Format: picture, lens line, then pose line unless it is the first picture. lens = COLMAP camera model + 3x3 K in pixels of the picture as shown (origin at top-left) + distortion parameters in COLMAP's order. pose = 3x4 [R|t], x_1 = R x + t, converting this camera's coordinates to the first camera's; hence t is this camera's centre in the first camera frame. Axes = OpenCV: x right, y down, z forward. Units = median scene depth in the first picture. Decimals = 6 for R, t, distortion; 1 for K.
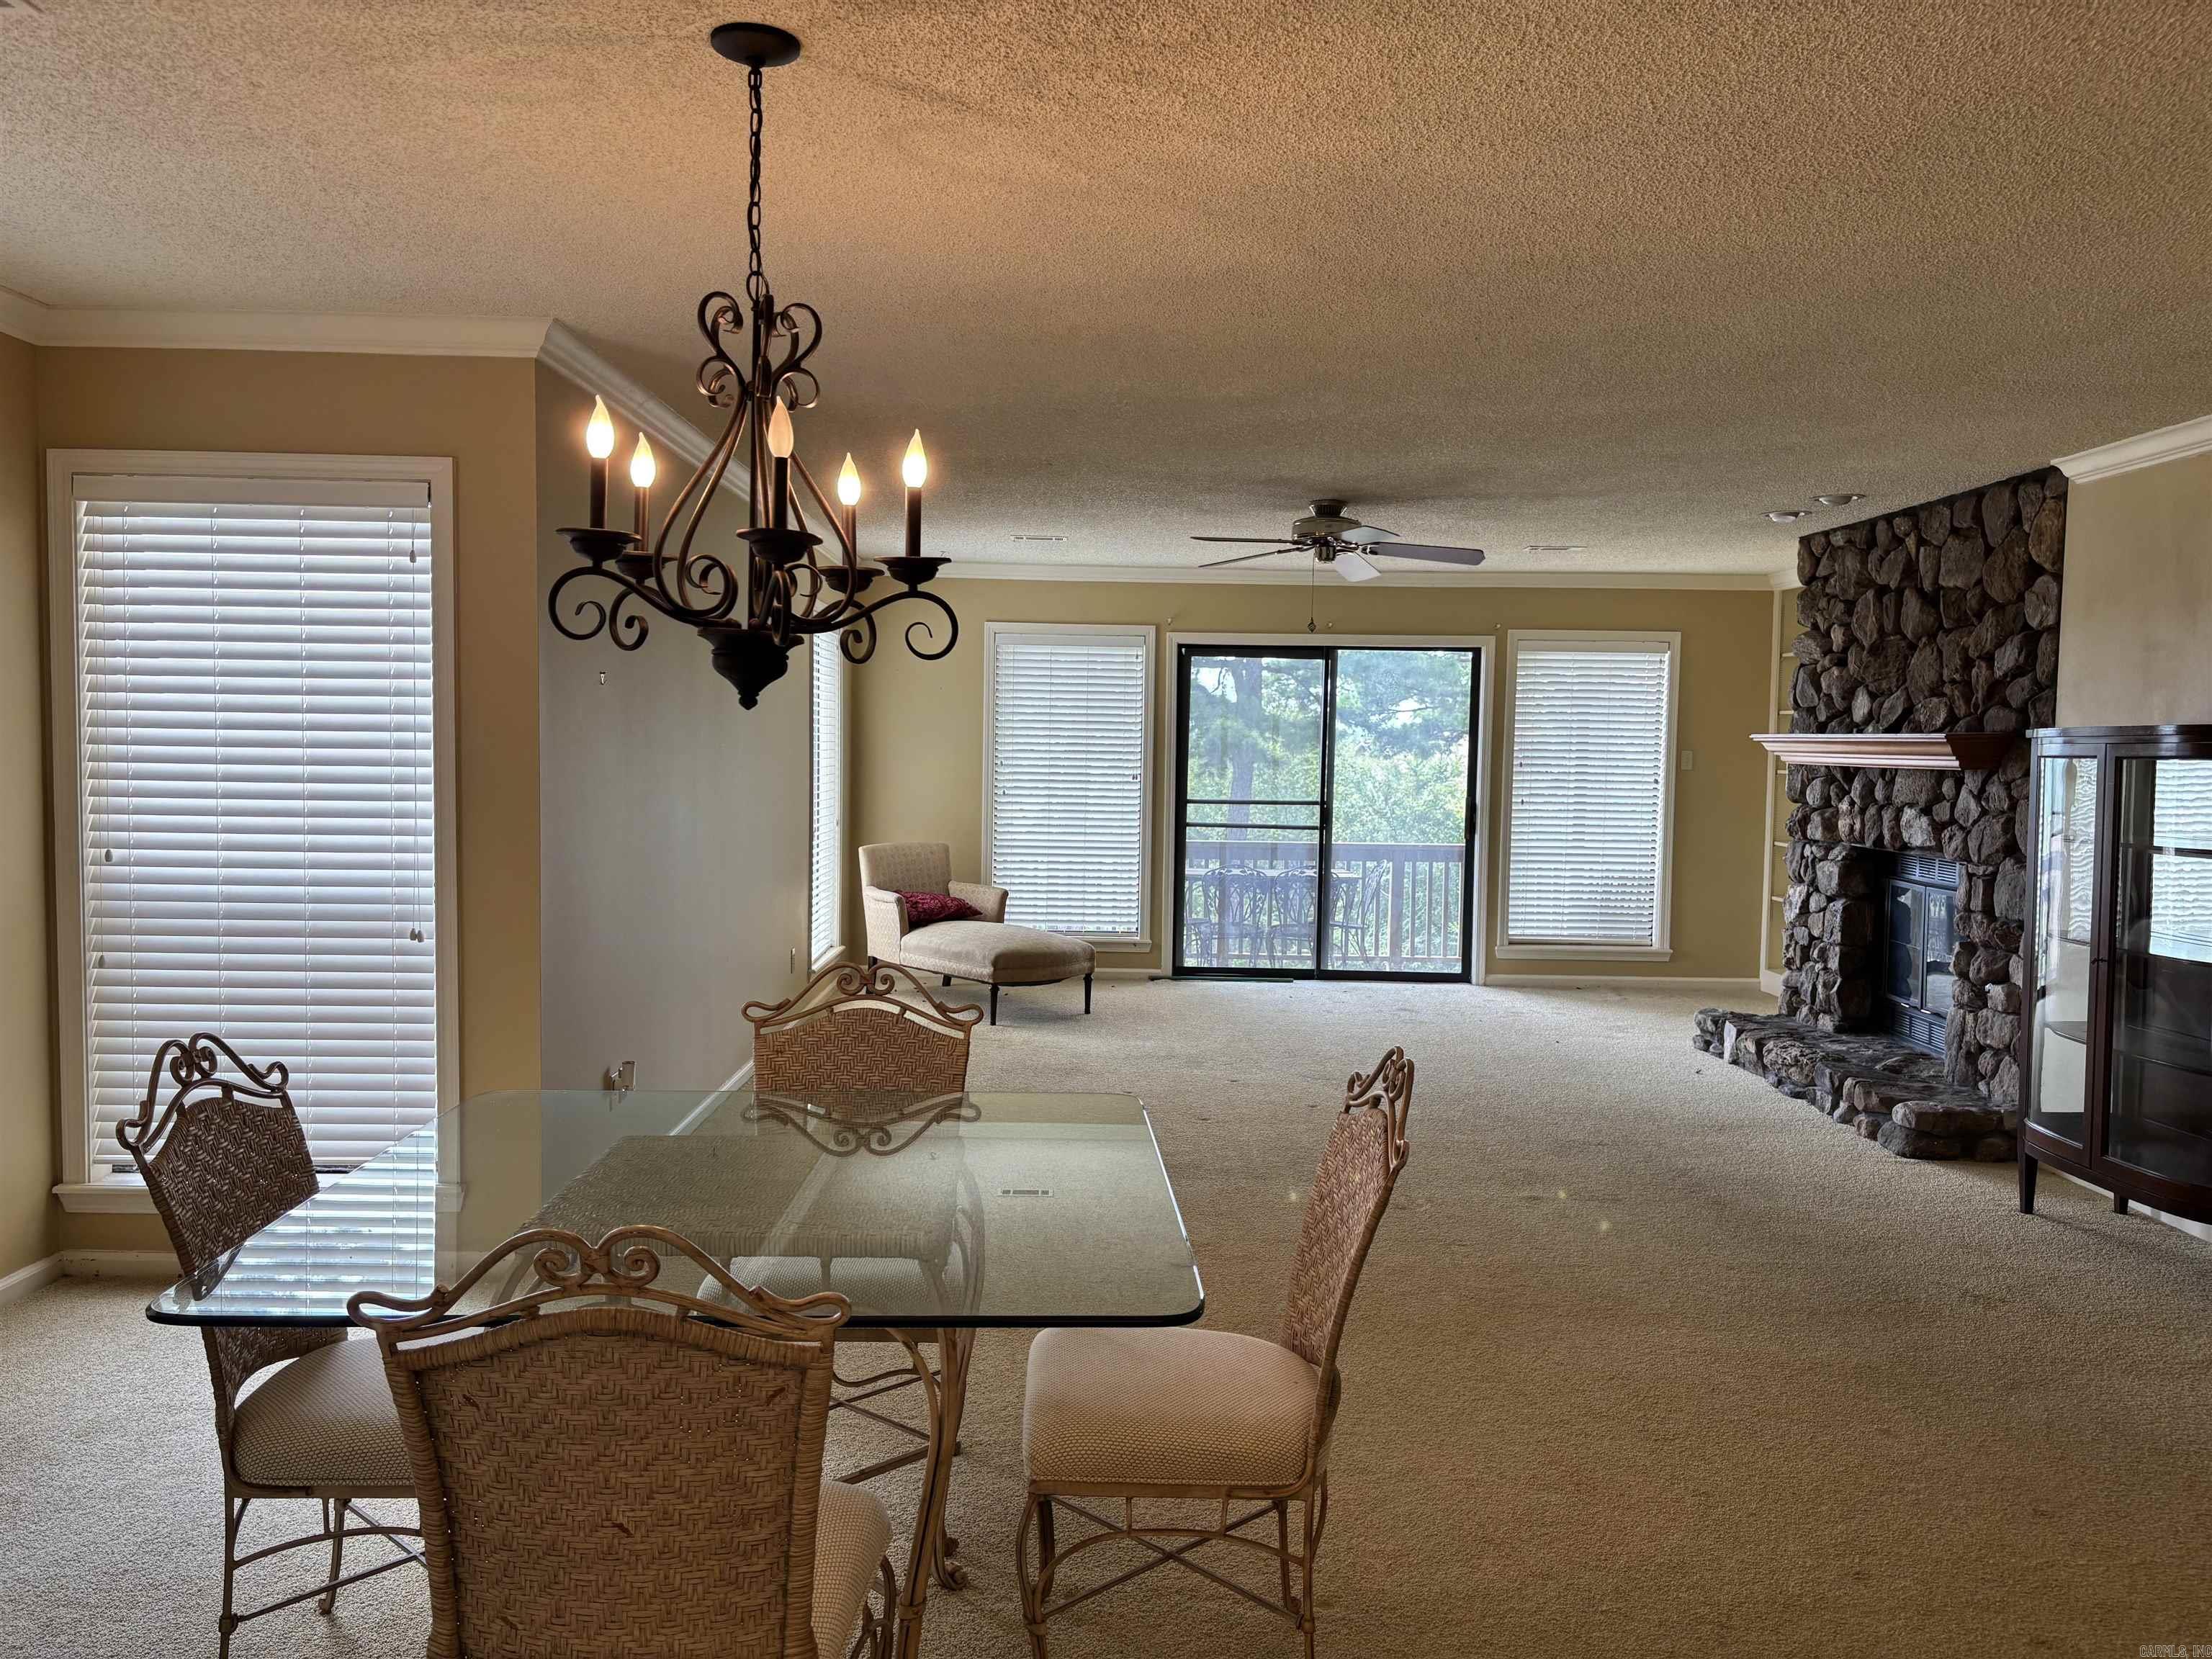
lens RADIAL K [[1702.8, 0, 1117.1], [0, 1702.8, 838.9], [0, 0, 1]] dist [0.061583, -0.042319]
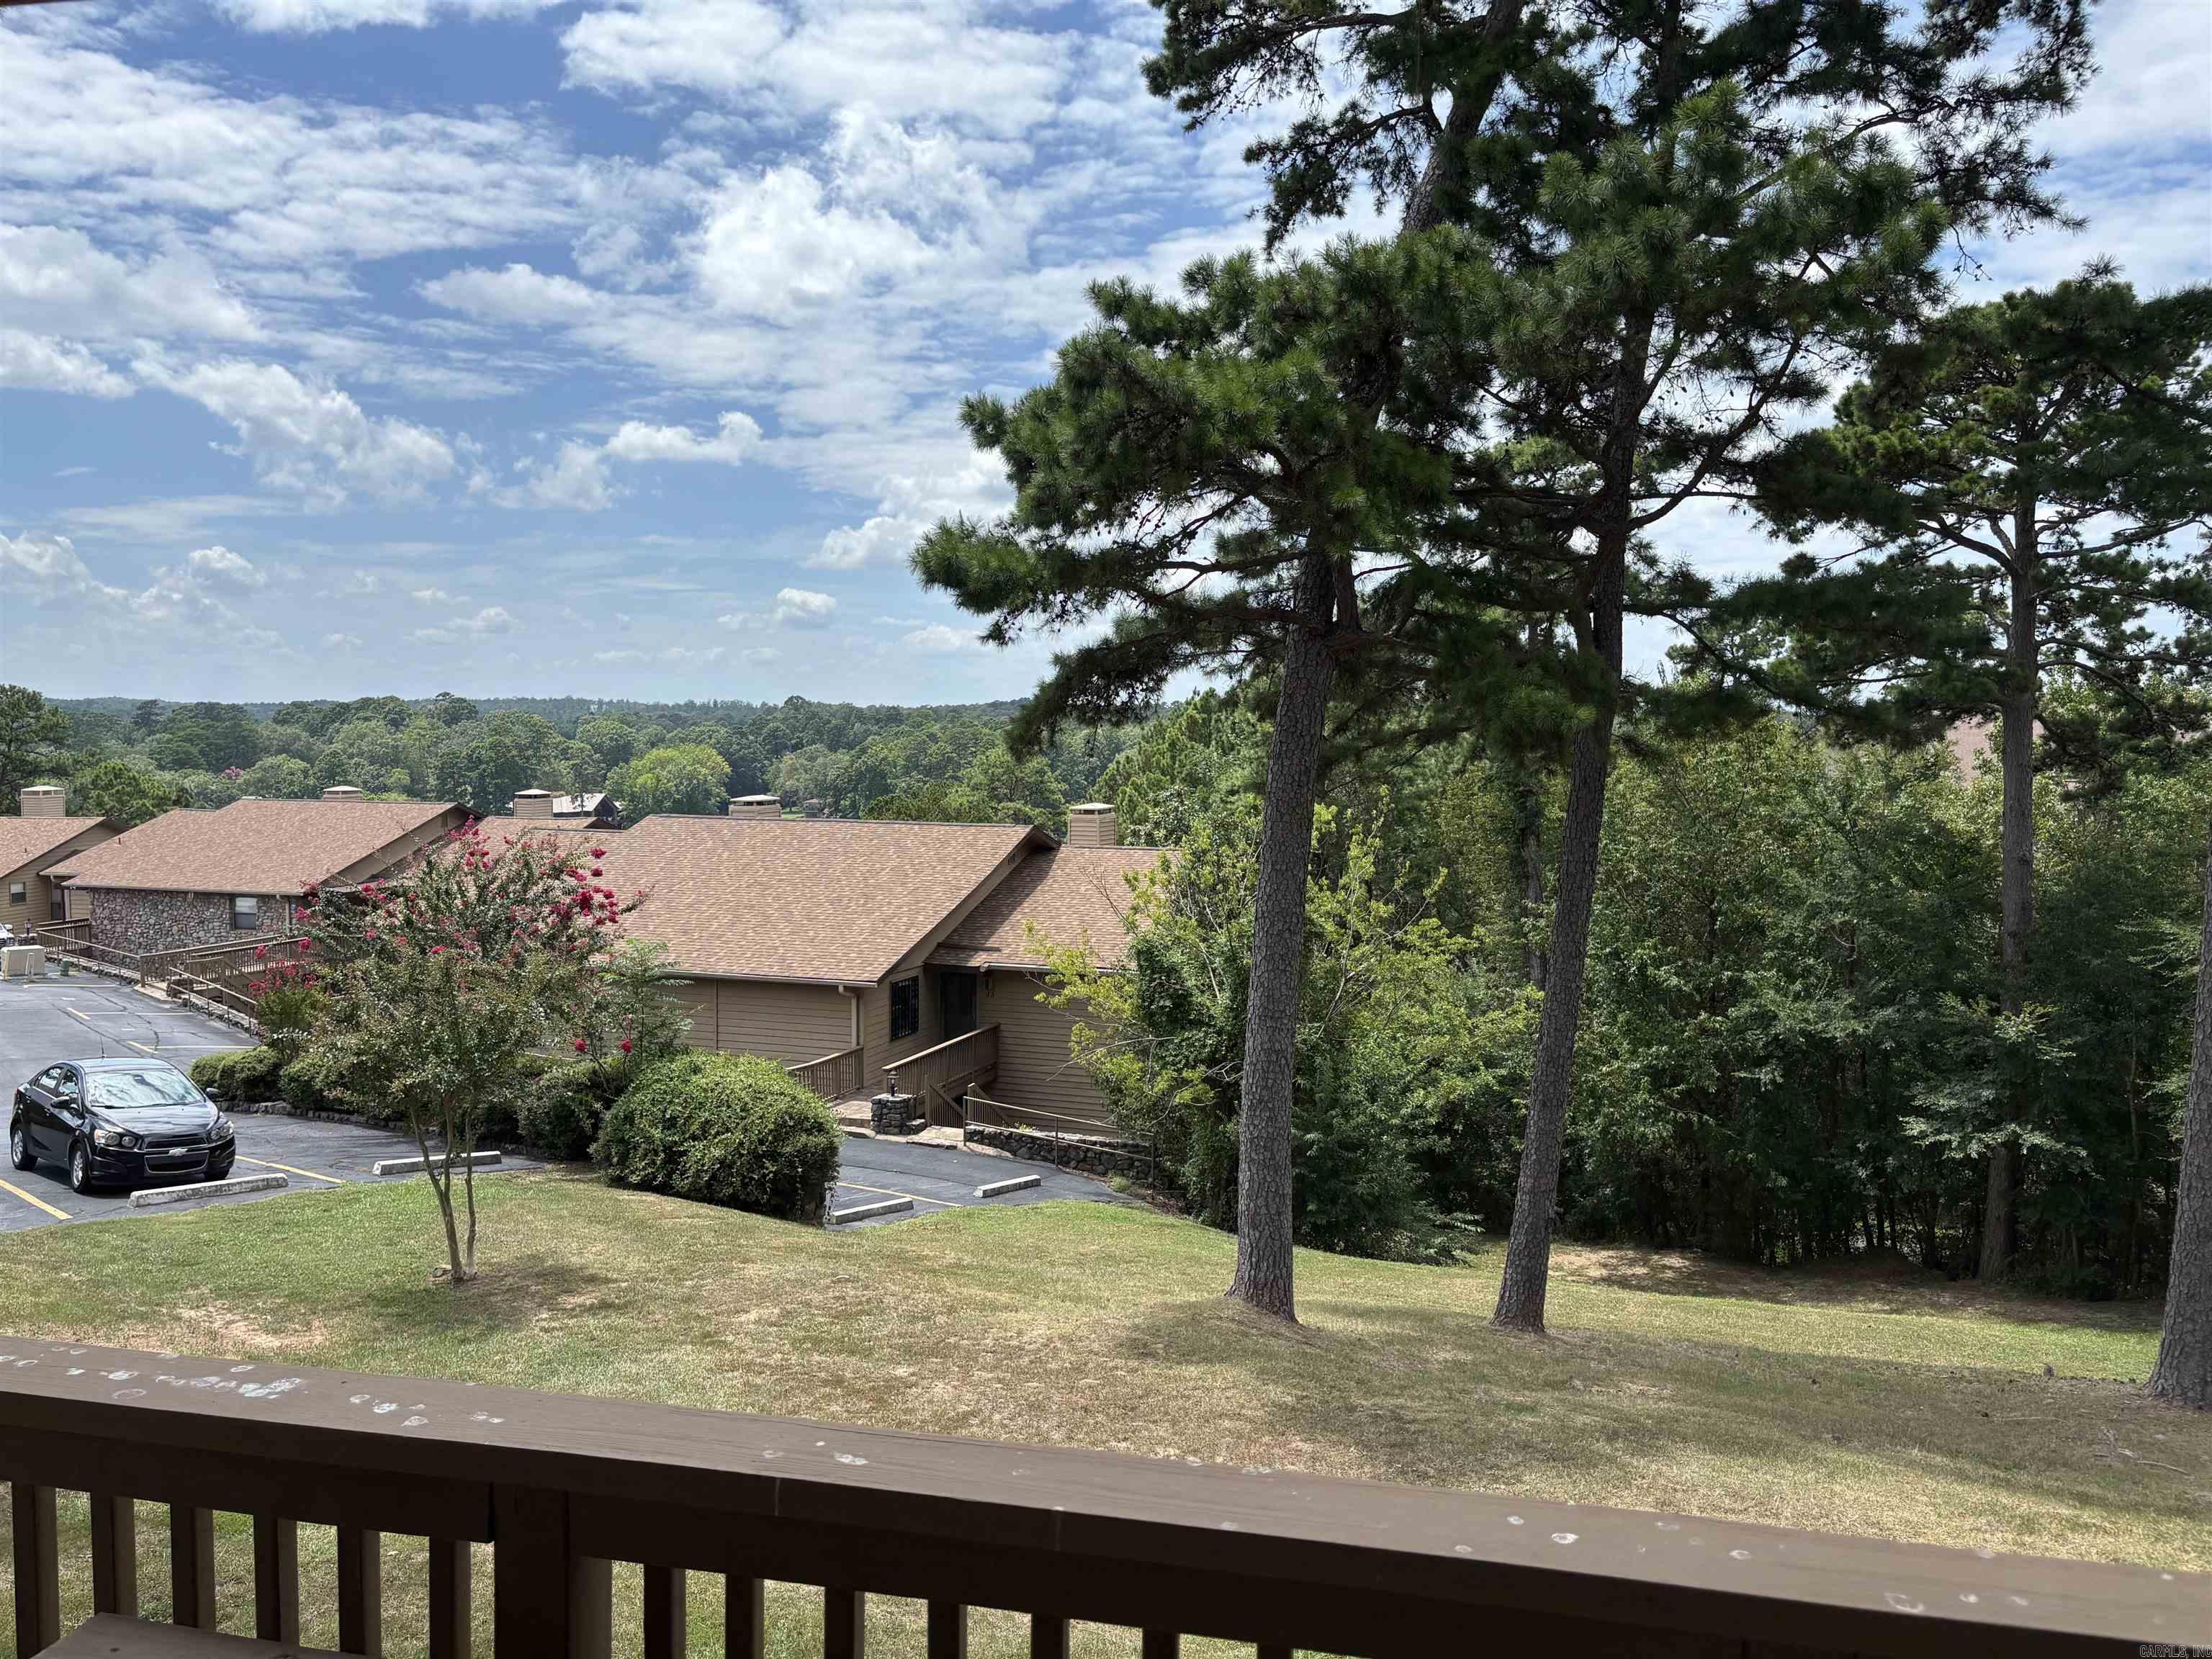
lens RADIAL K [[1702.8, 0, 1117.1], [0, 1702.8, 838.9], [0, 0, 1]] dist [0.061583, -0.042319]
pose [[0.970377, 0.004384, -0.241556, 0.068895], [-0.003361, 0.999984, 0.004645, -0.023015], [0.241573, -0.003696, 0.970376, 0.431694]]
